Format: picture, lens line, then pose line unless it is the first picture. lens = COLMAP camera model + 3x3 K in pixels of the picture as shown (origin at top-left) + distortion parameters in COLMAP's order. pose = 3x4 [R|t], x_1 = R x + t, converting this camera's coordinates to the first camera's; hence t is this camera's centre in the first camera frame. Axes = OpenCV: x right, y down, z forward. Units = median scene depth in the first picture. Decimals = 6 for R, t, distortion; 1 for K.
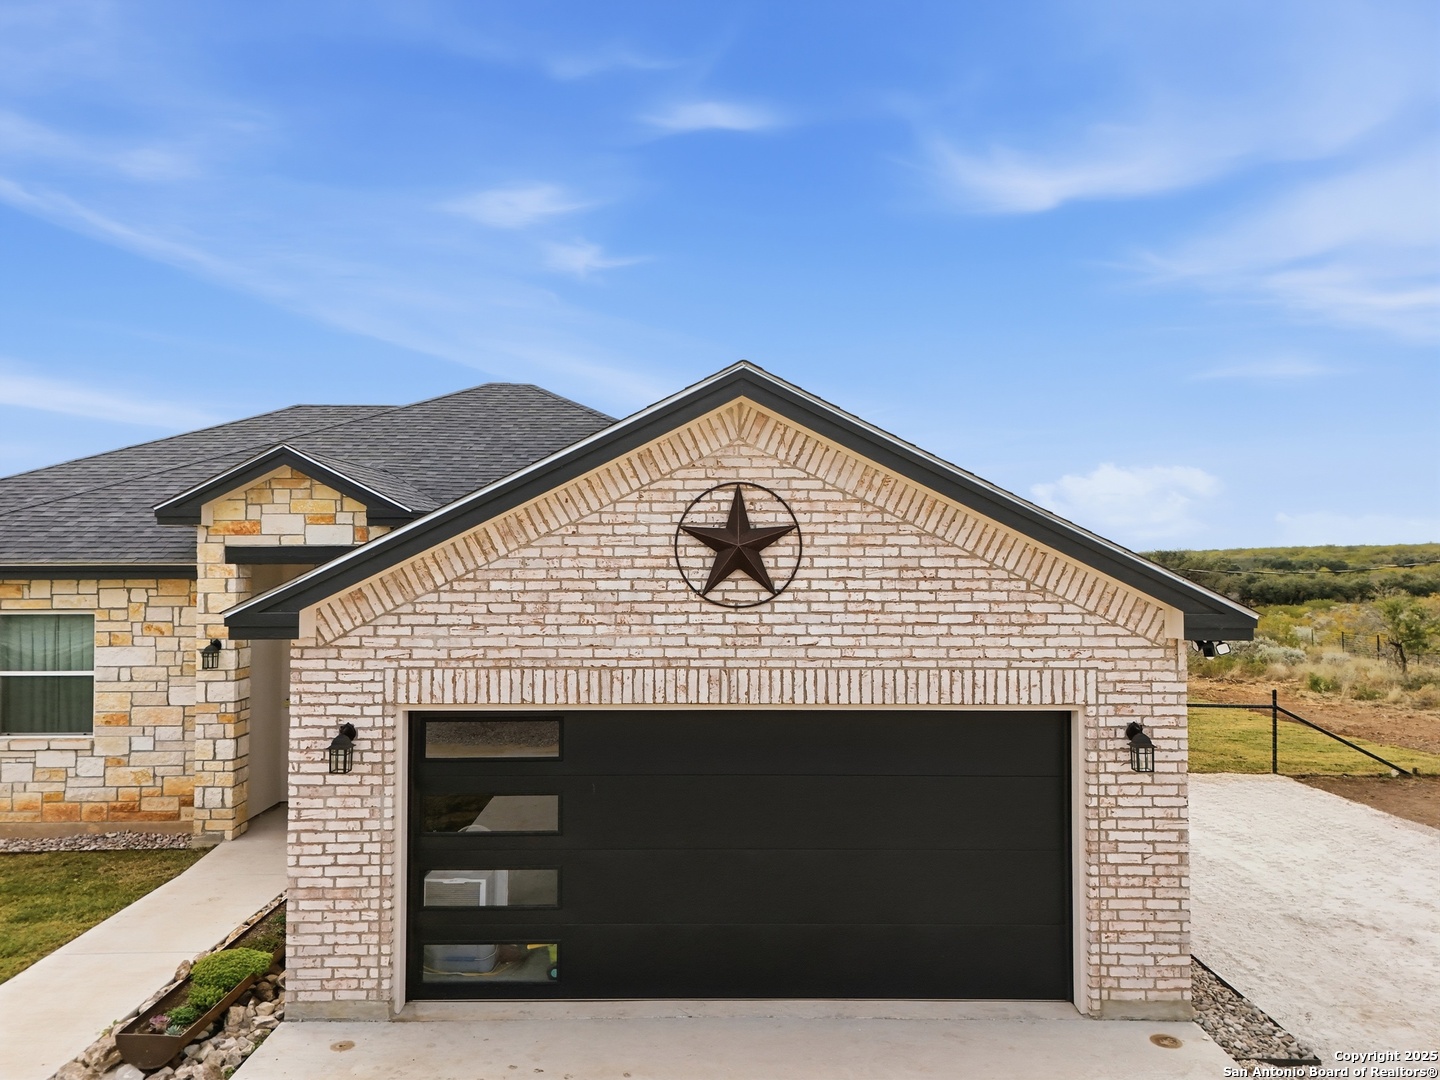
lens RADIAL K [[1100.4, 0, 691.4], [0, 1100.4, 523.3], [0, 0, 1]] dist [0.007215, 0.001742]
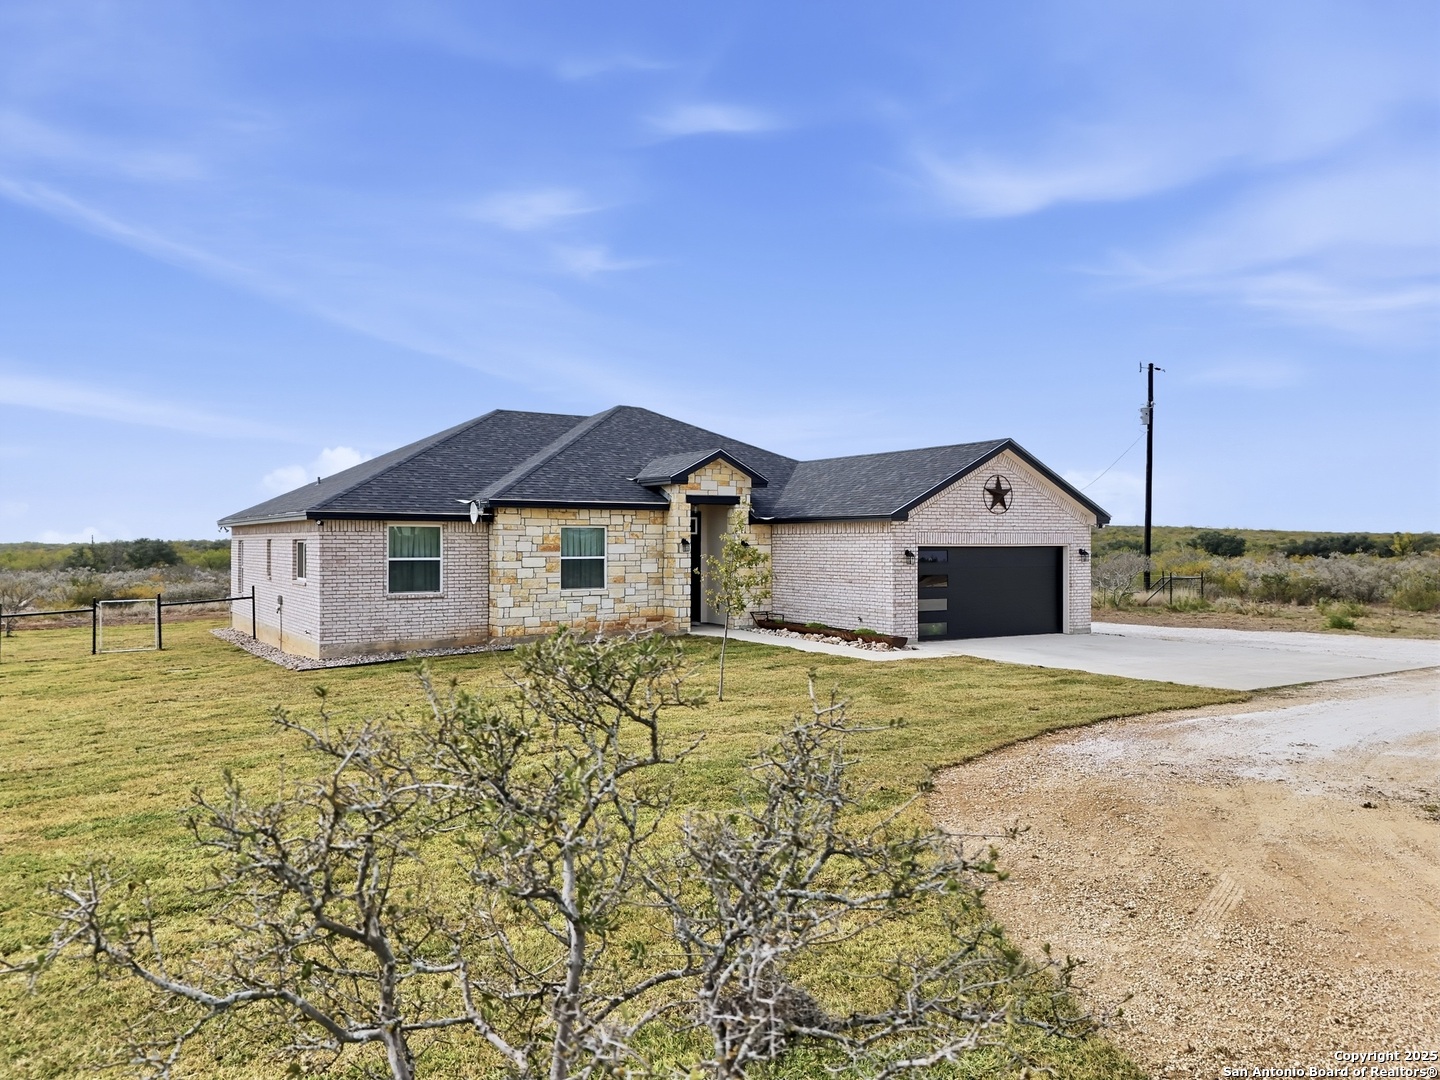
lens RADIAL K [[993.2, 0, 740.9], [0, 993.2, 550.5], [0, 0, 1]] dist [0.048147, -0.018853]
pose [[0.850437, -0.006036, 0.526042, -1.345669], [-0.016203, 0.999159, 0.037660, 0.054321], [-0.525828, -0.040551, 0.849624, -0.688665]]
